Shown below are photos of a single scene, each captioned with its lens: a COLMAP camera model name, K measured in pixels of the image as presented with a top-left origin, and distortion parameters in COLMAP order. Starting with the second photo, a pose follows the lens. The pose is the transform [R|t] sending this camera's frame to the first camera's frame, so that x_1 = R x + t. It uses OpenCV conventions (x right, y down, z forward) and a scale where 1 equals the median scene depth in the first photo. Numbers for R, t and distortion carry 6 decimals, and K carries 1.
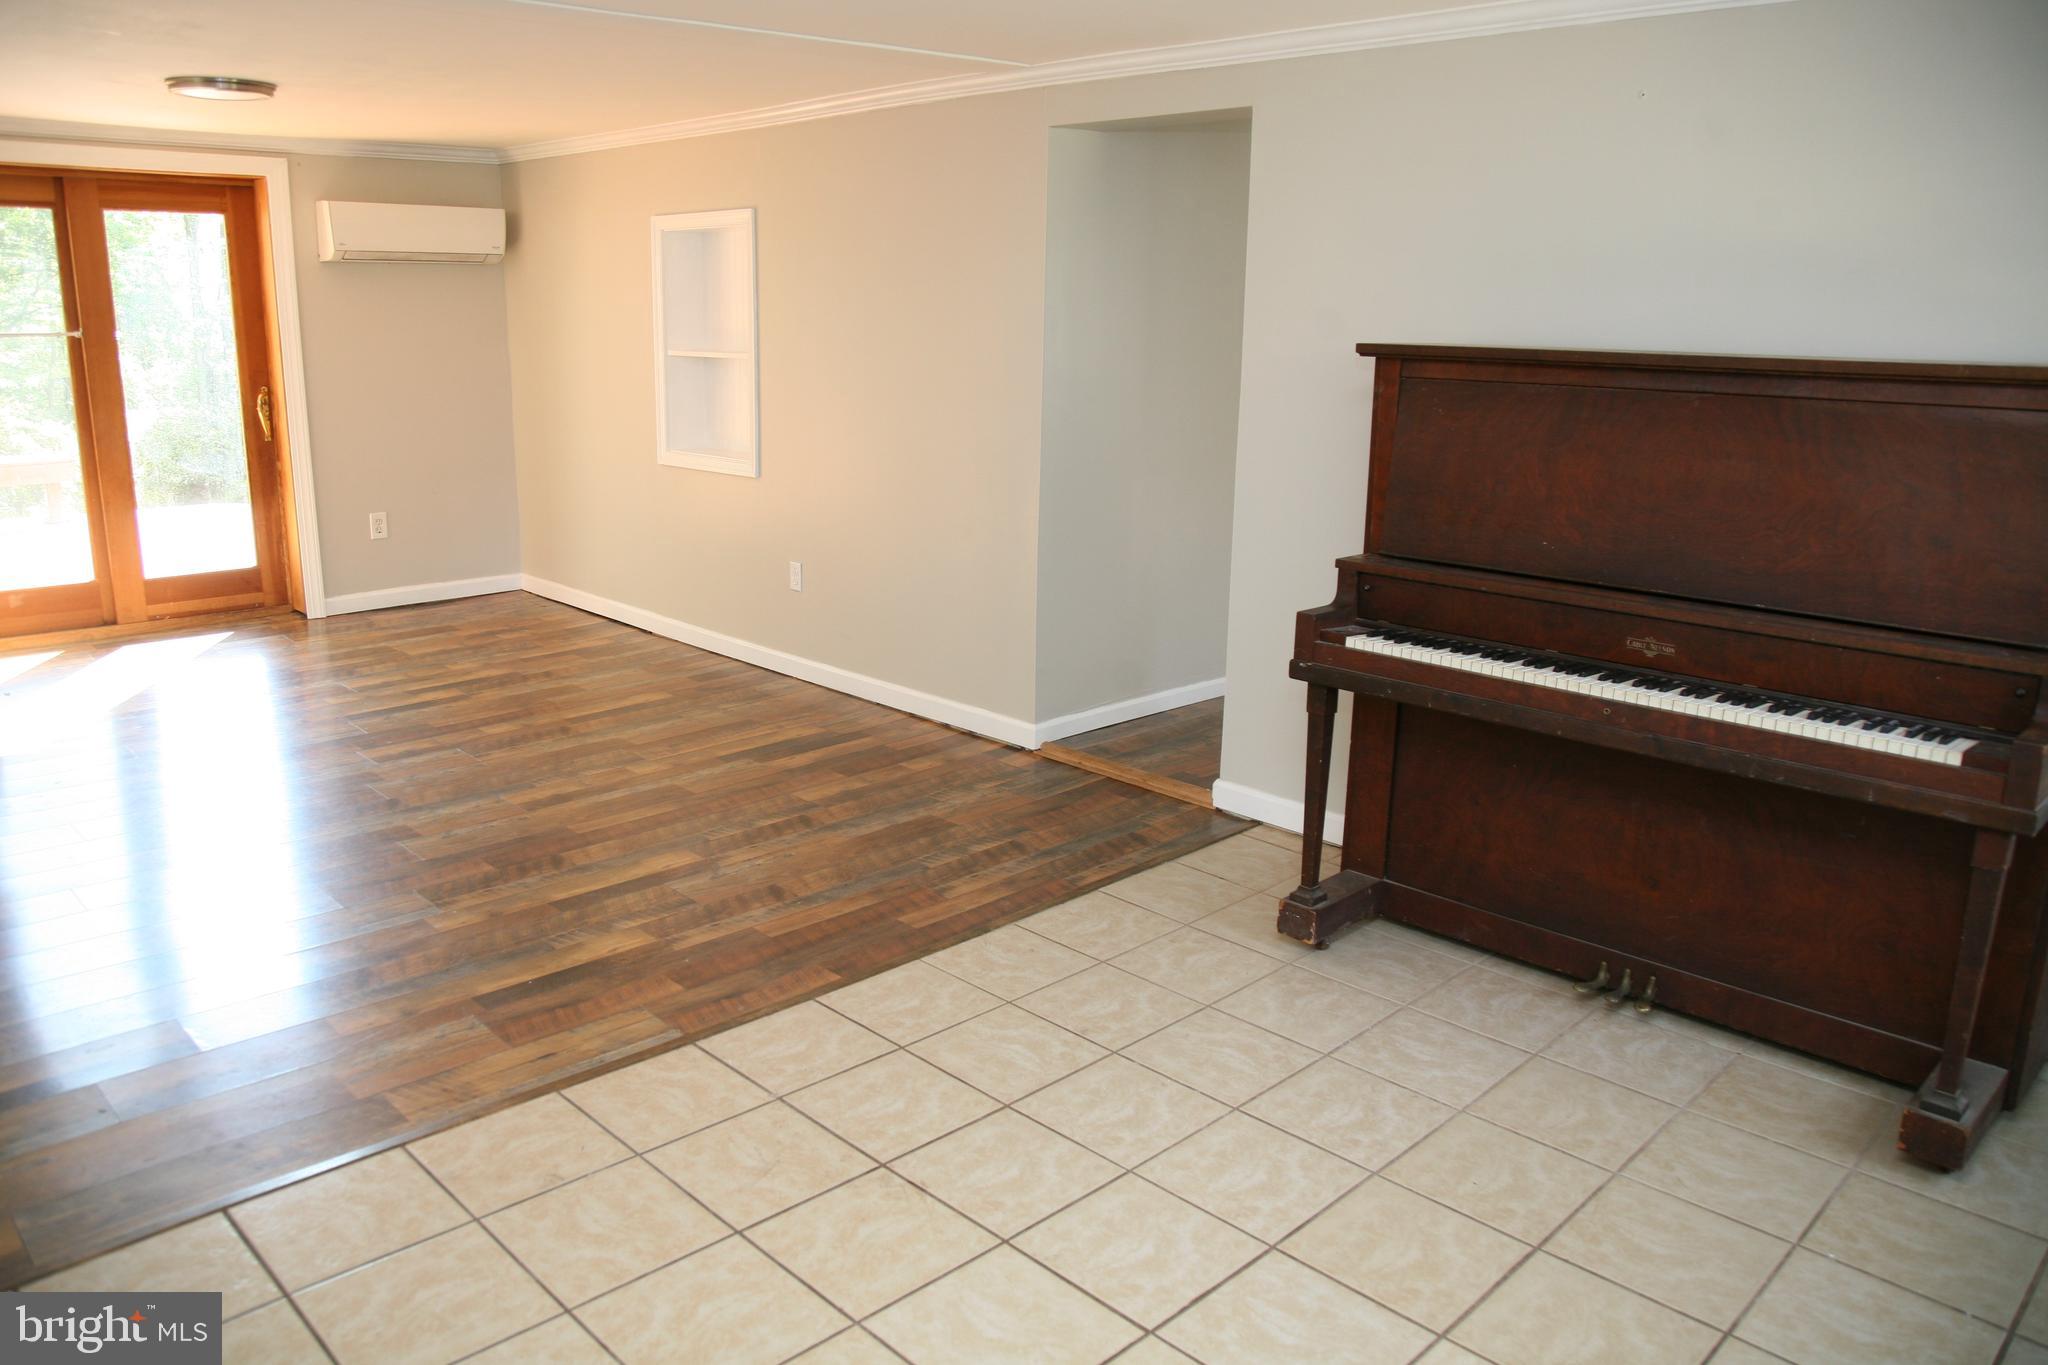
lens RADIAL K [[1468.9, 0, 1044.1], [0, 1468.9, 701.3], [0, 0, 1]] dist [-0.121848, 0.066341]
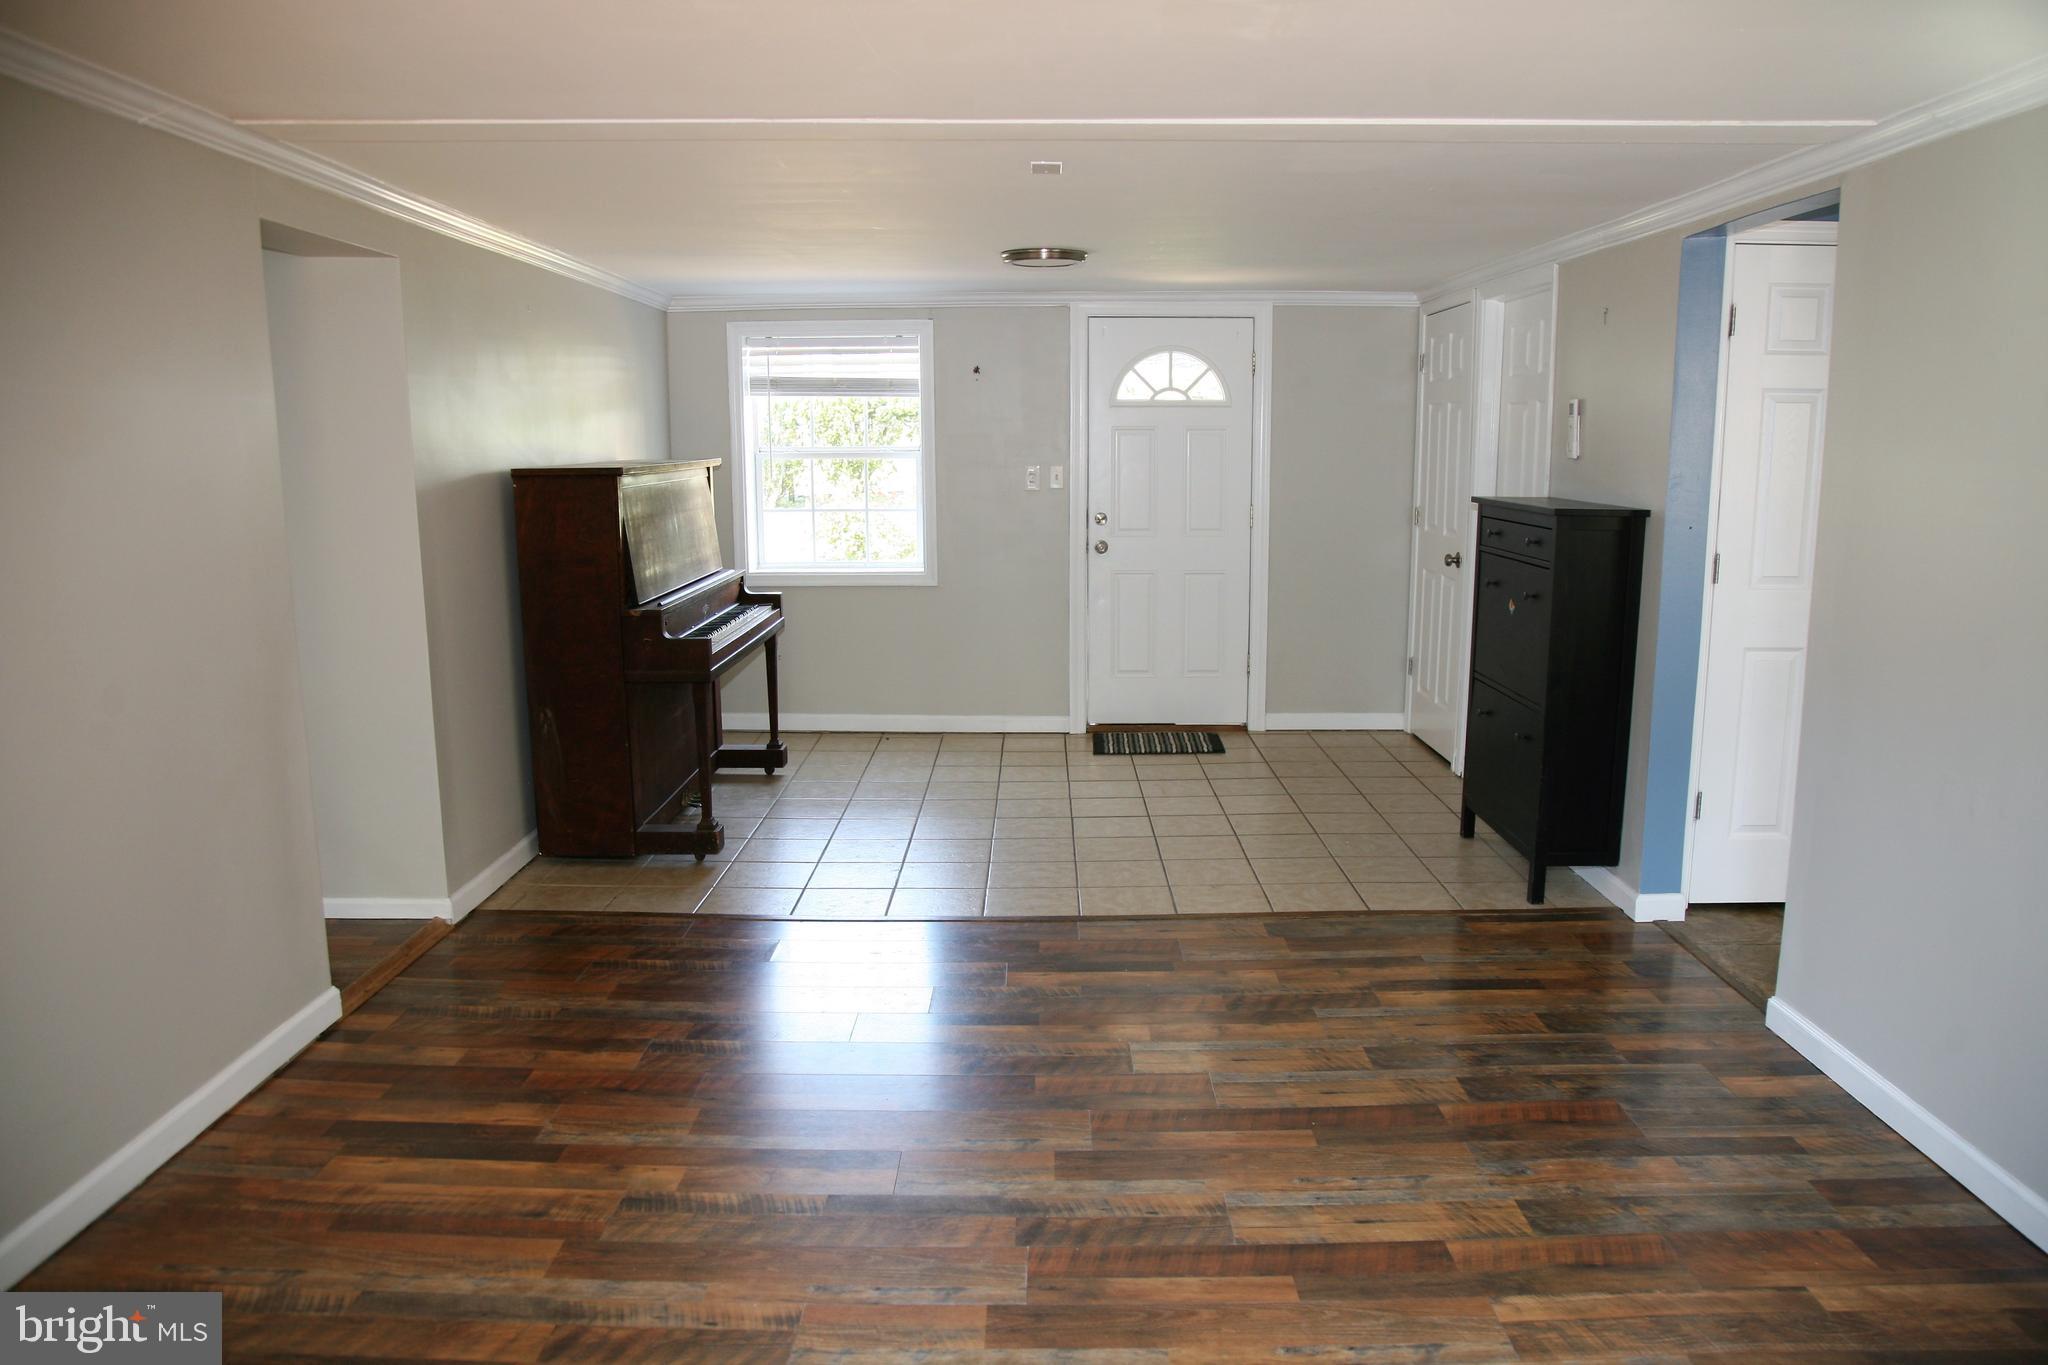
lens RADIAL K [[1463.6, 0, 1032.6], [0, 1463.6, 702.0], [0, 0, 1]] dist [-0.123436, 0.072258]
pose [[-0.697177, -0.143426, 0.702405, -0.761807], [0.171206, 0.918123, 0.357407, -0.322975], [-0.696155, 0.369432, -0.615539, 1.149845]]
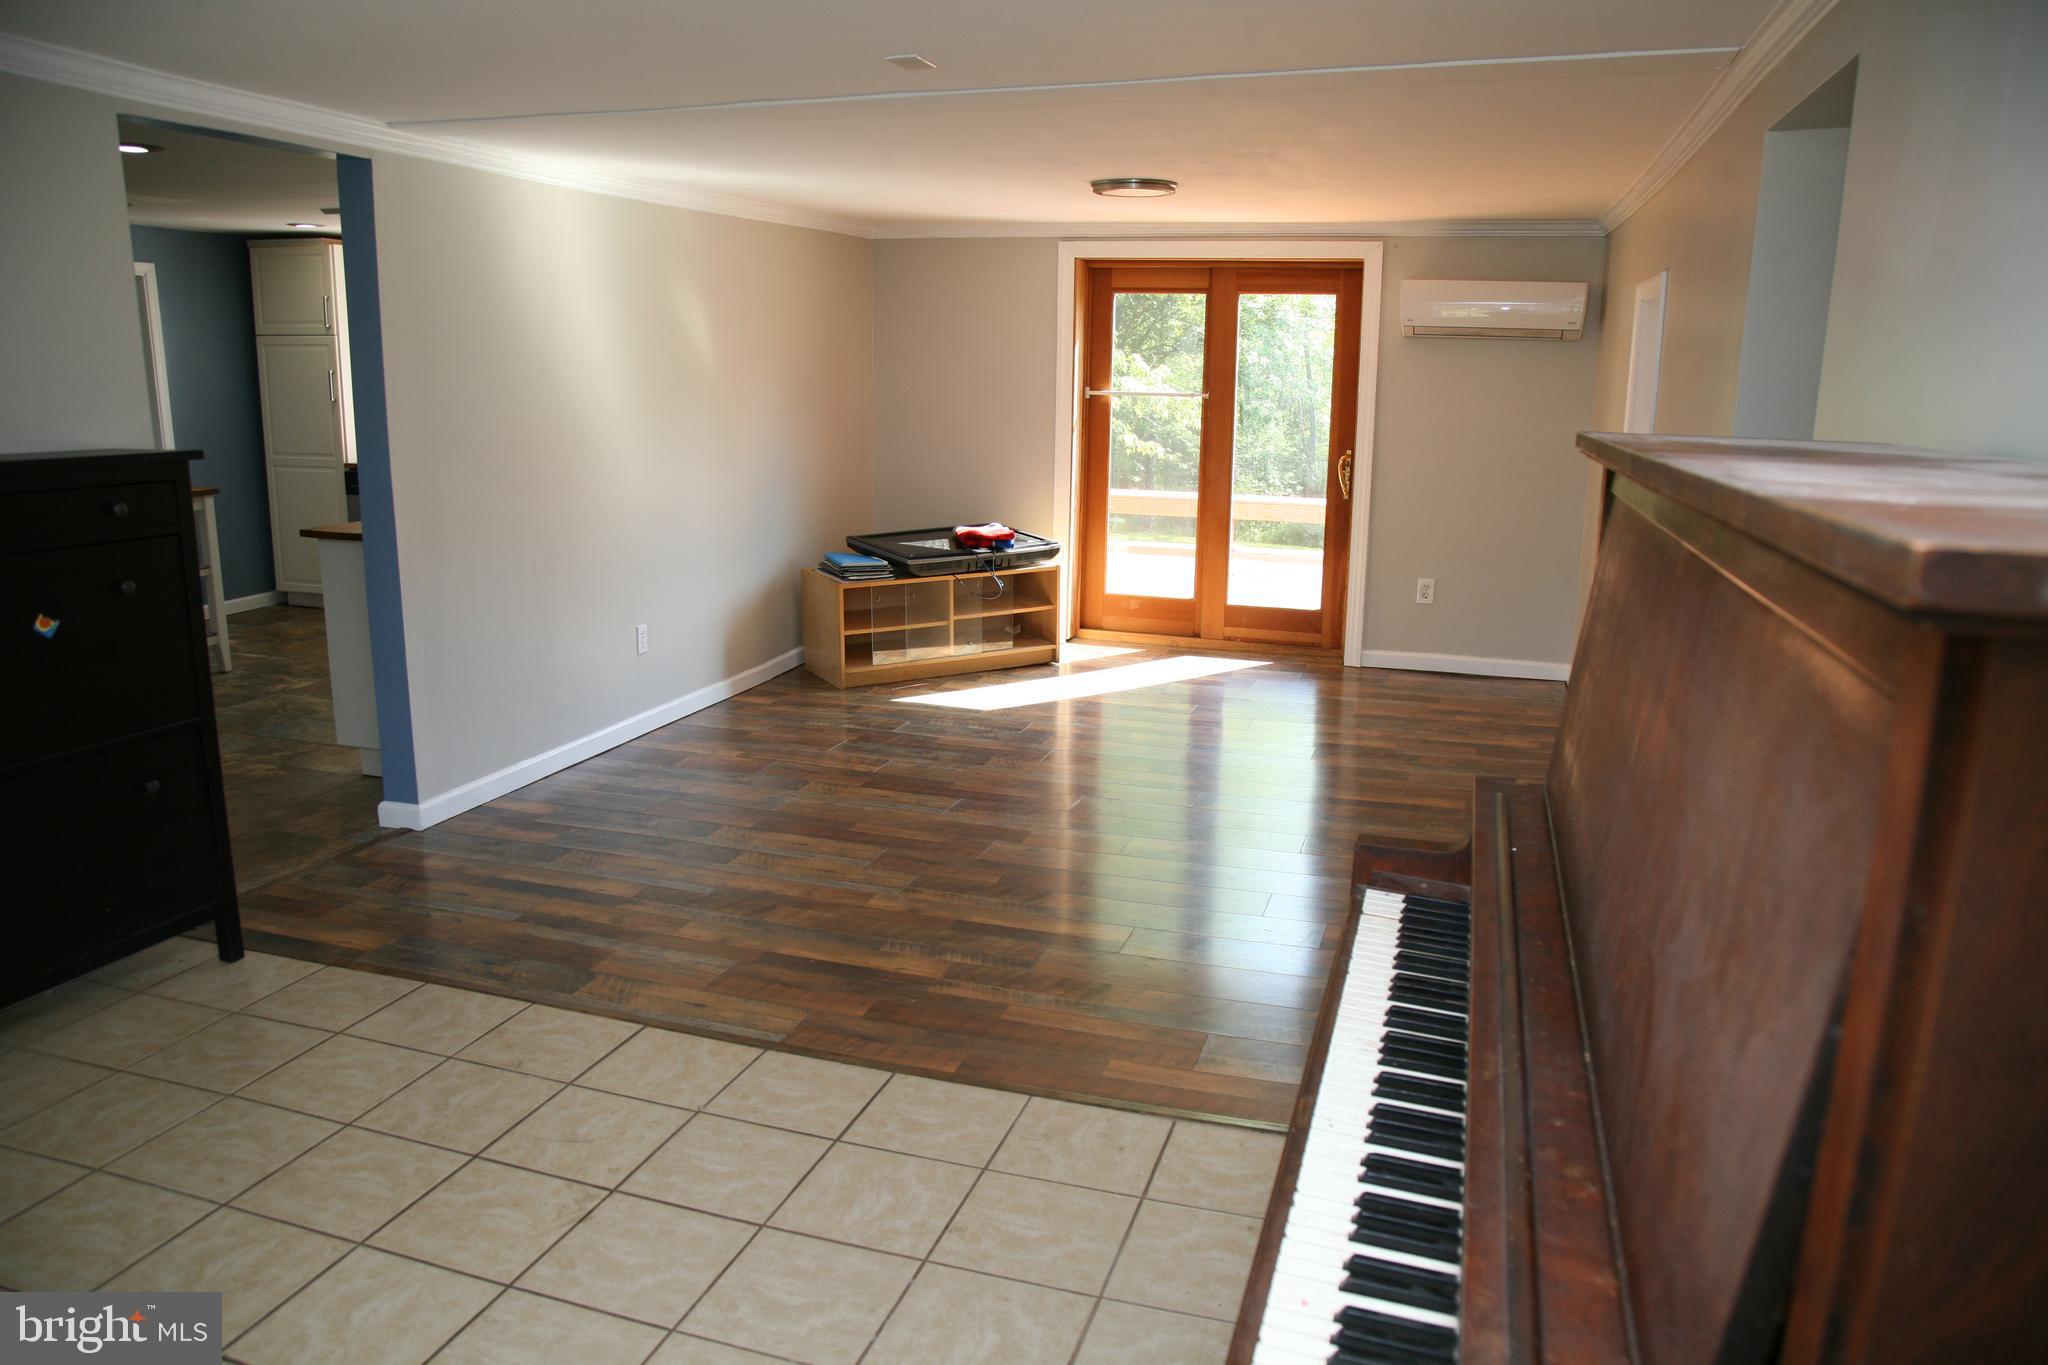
lens RADIAL K [[1438.7, 0, 1018.9], [0, 1438.7, 721.2], [0, 0, 1]] dist [-0.112202, 0.067638]
pose [[0.453309, 0.201345, -0.868315, 0.433647], [-0.235542, 0.966584, 0.101165, -0.092412], [0.859669, 0.158666, 0.485586, 0.366074]]
